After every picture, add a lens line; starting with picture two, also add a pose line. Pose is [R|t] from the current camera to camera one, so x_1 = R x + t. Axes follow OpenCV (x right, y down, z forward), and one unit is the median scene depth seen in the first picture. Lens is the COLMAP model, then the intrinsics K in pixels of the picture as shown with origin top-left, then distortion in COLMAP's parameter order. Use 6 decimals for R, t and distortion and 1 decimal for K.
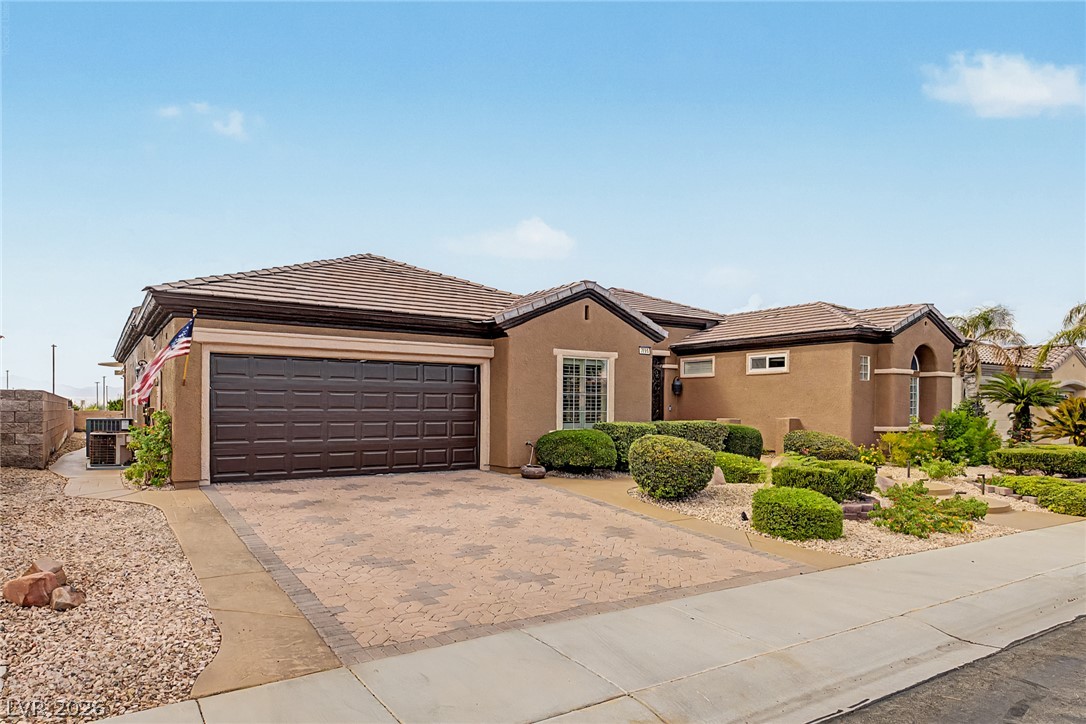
lens RADIAL K [[683.3, 0, 543.0], [0, 683.3, 362.0], [0, 0, 1]] dist [-0.002619, -0.001045]
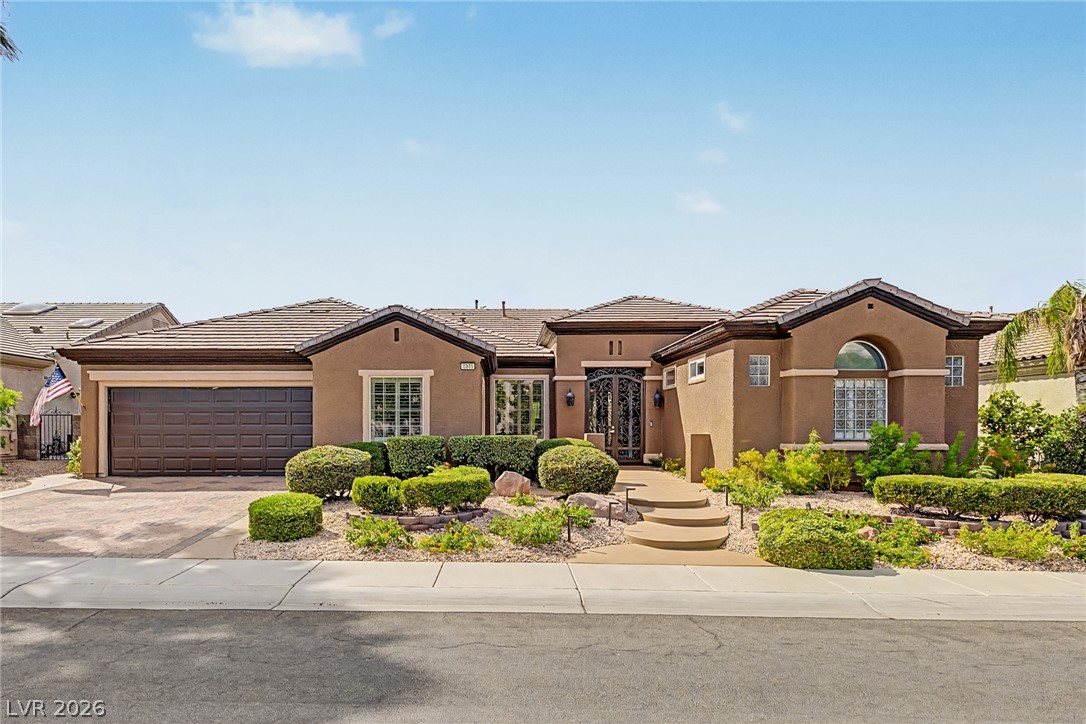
lens RADIAL K [[643.4, 0, 543.6], [0, 643.4, 417.2], [0, 0, 1]] dist [0.058300, 0.000083]
pose [[0.841264, -0.012429, -0.540482, 0.669301], [0.043163, 0.998089, 0.044230, 0.018666], [0.538899, -0.060537, 0.840192, 0.215185]]
